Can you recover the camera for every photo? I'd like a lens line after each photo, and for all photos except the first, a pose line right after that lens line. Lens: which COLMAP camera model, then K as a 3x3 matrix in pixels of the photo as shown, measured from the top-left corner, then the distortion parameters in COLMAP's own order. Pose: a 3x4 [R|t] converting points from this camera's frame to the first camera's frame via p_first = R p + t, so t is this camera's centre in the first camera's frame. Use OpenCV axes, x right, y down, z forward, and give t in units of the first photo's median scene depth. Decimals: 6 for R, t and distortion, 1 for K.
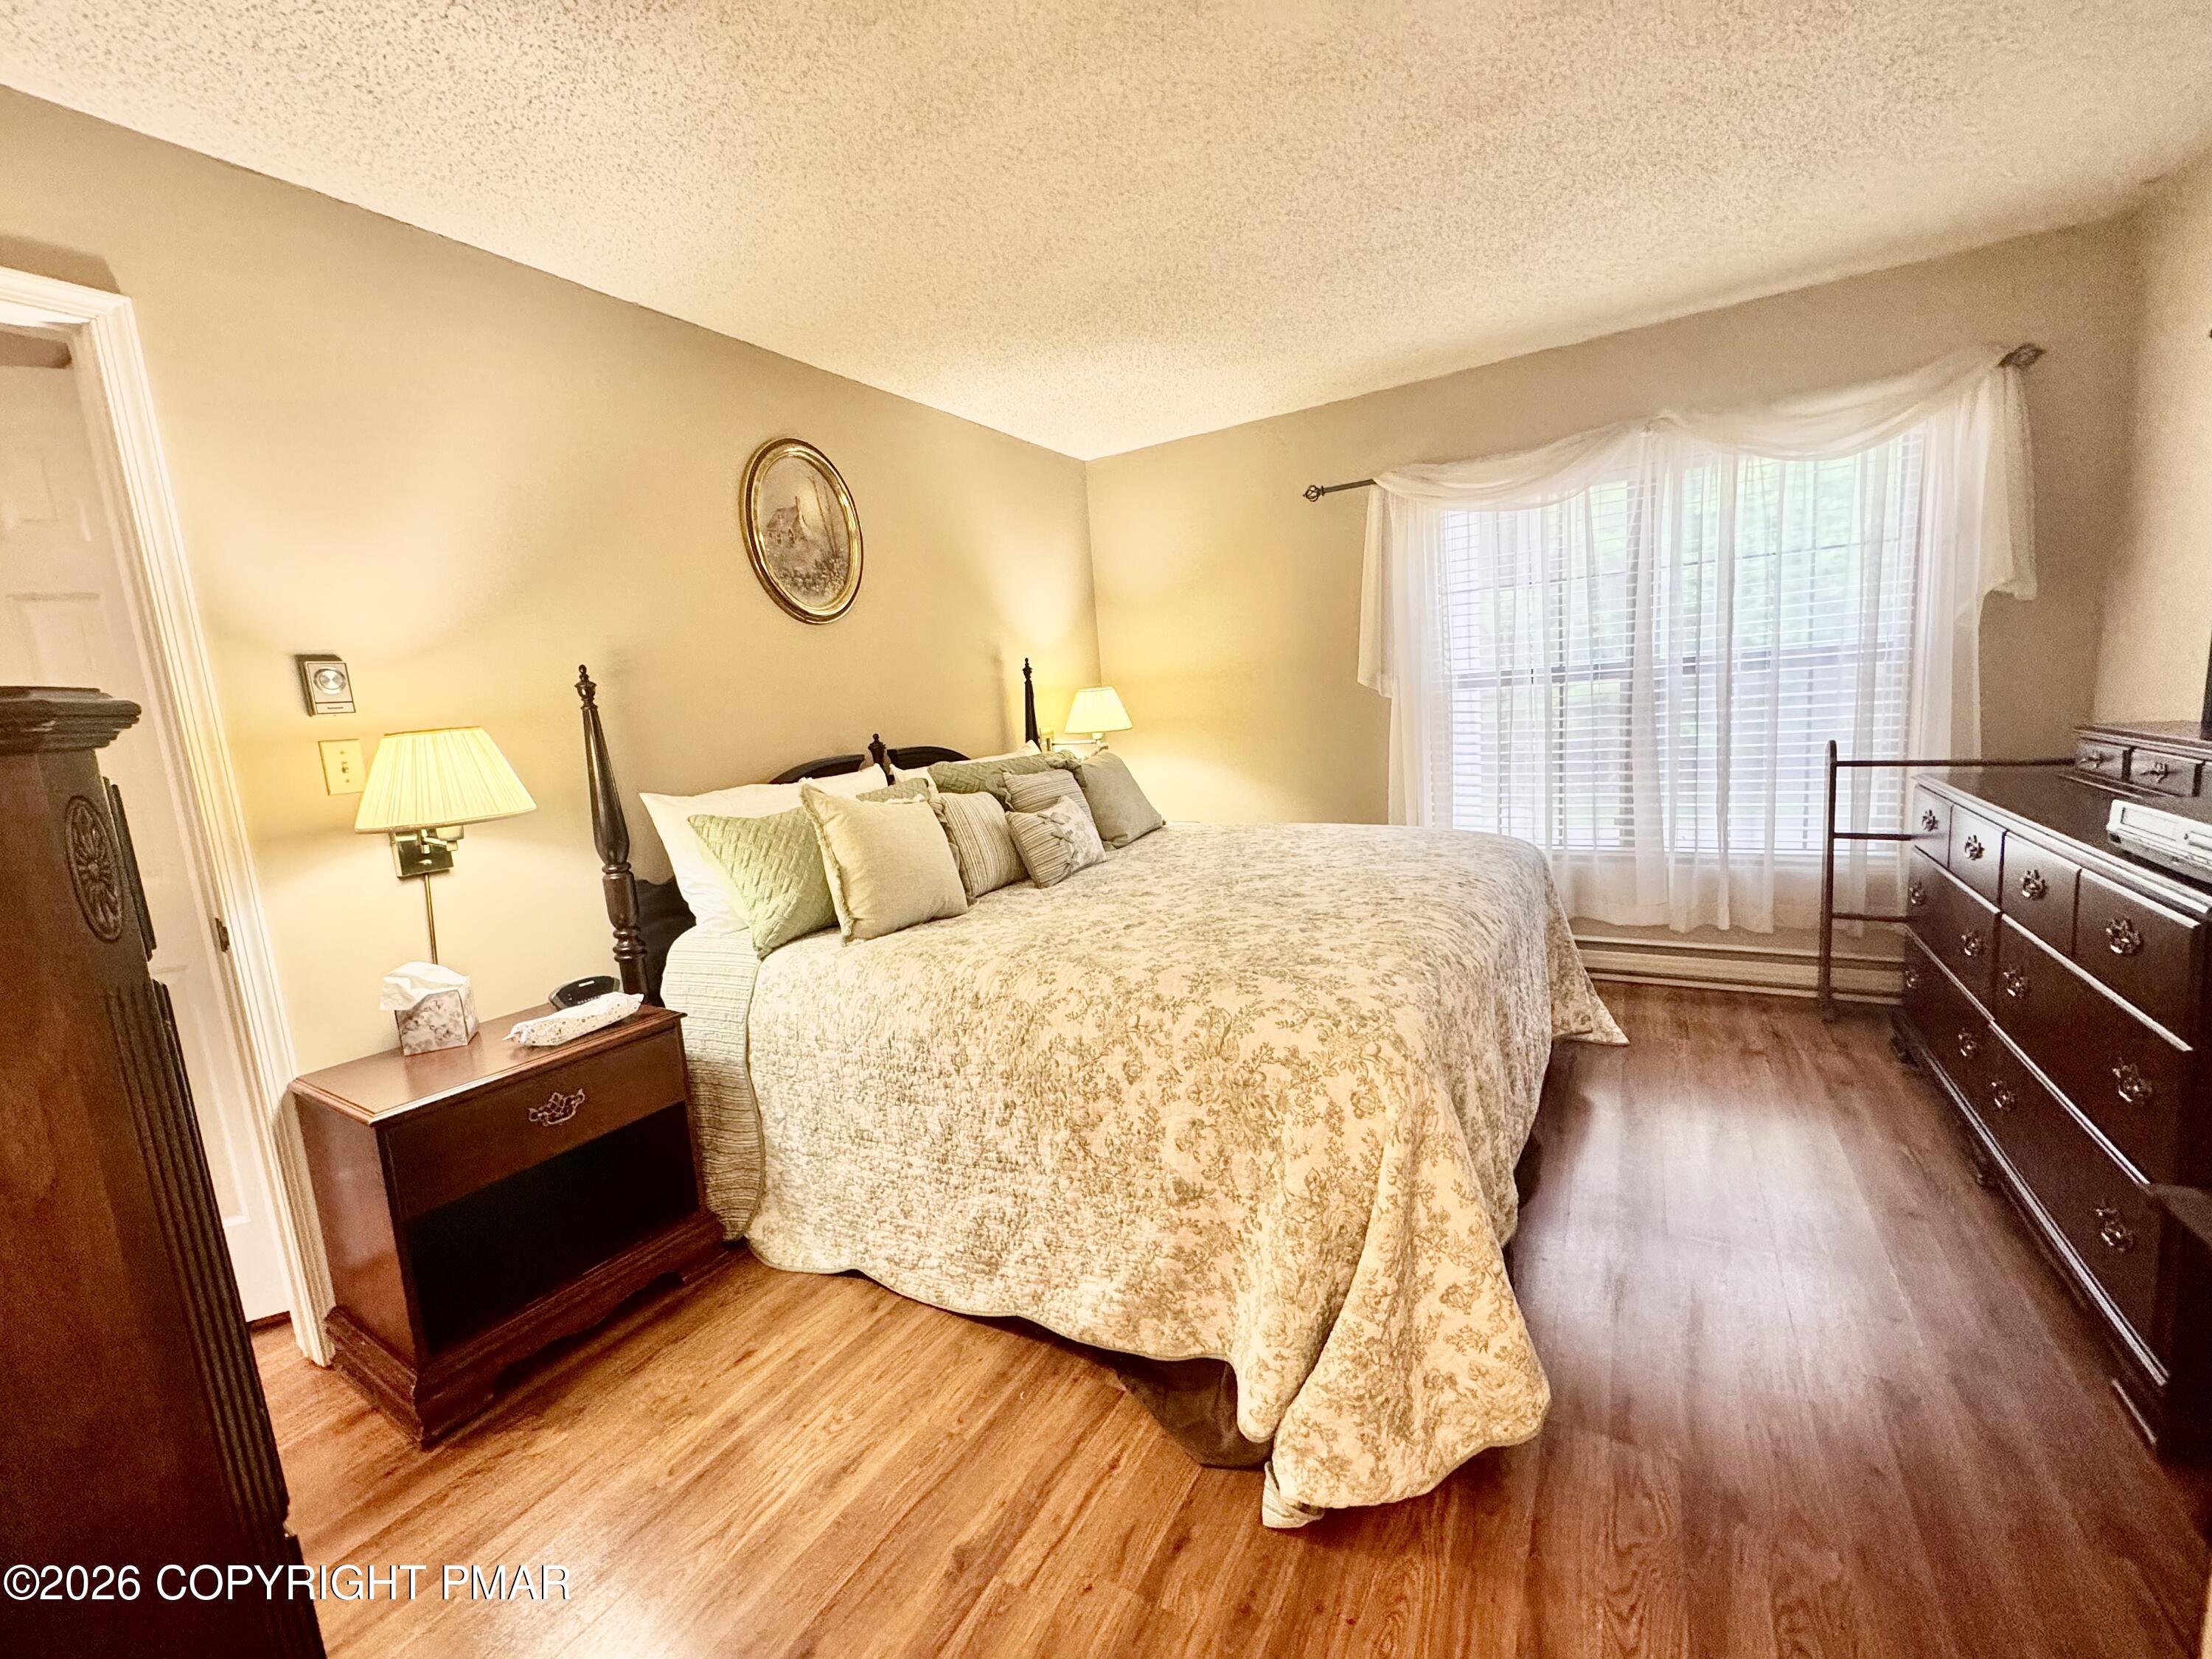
lens RADIAL K [[886.9, 0, 1108.3], [0, 886.9, 814.5], [0, 0, 1]] dist [-0.008804, 0.001682]
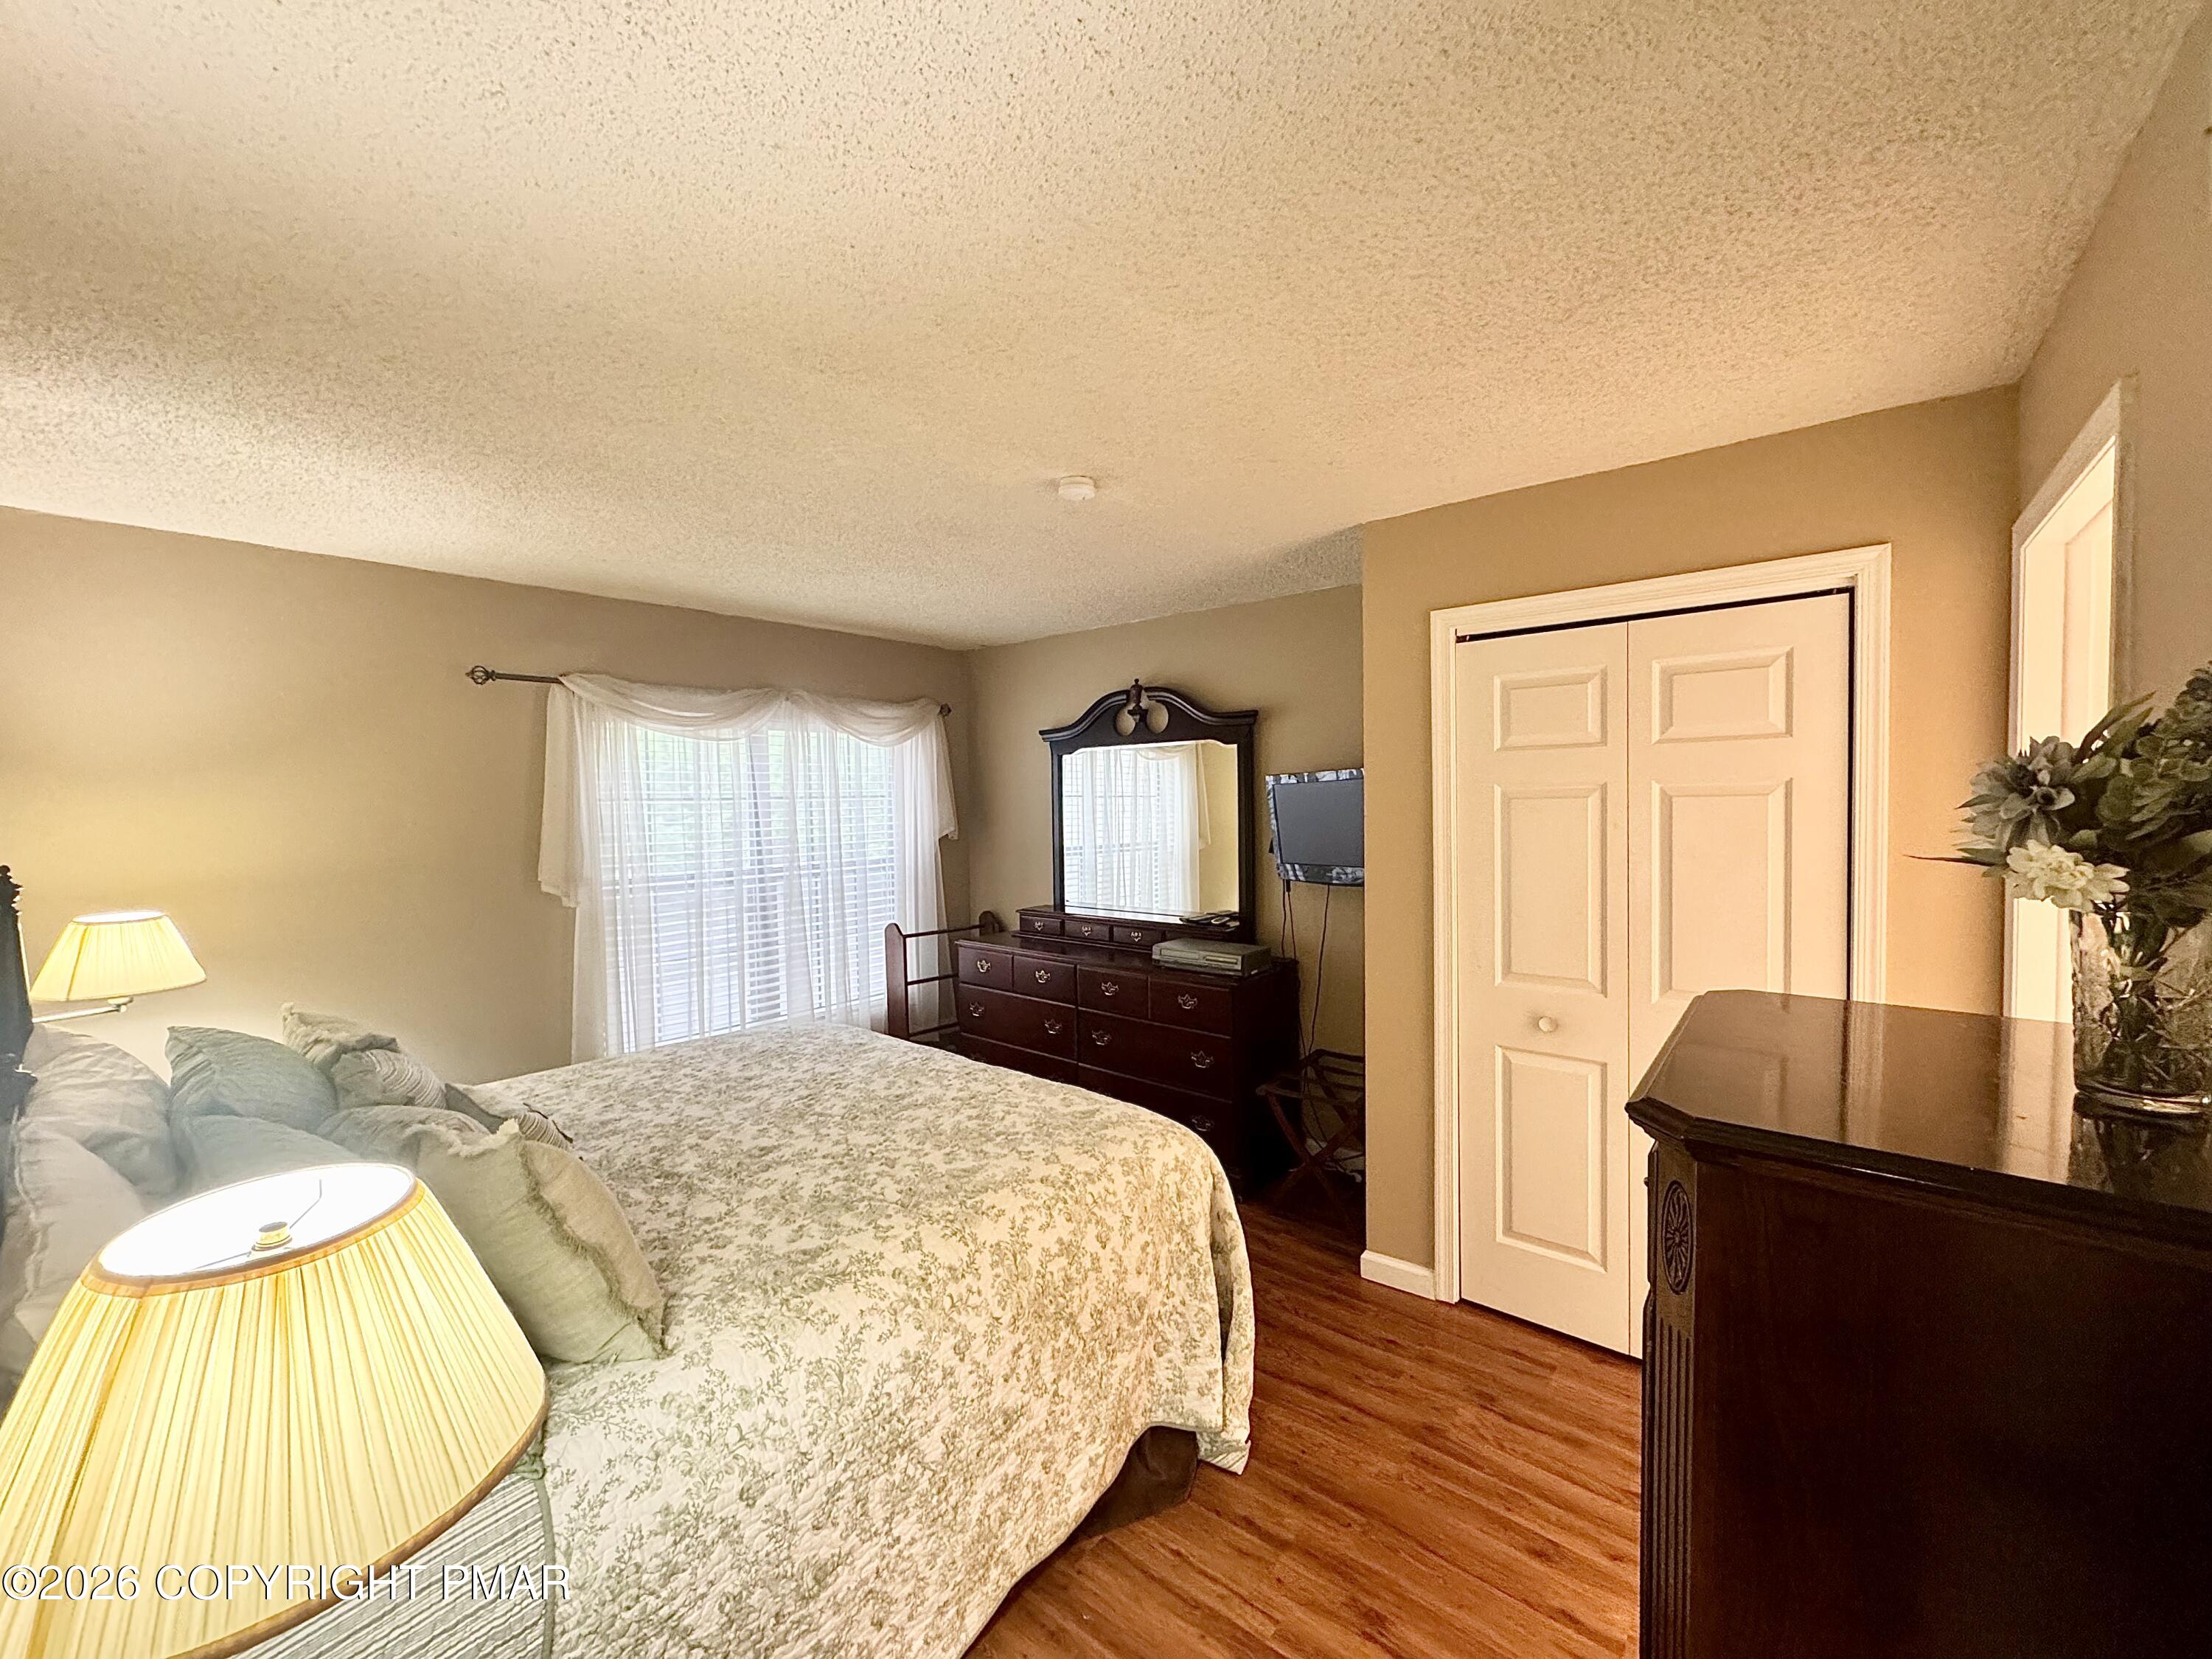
lens RADIAL K [[886.9, 0, 1111.1], [0, 886.9, 845.7], [0, 0, 1]] dist [-0.008804, 0.001682]
pose [[0.149035, 0.029073, 0.988404, -1.082016], [0.137046, 0.989314, -0.049764, -0.165640], [-0.979289, 0.142874, 0.143458, 0.667339]]
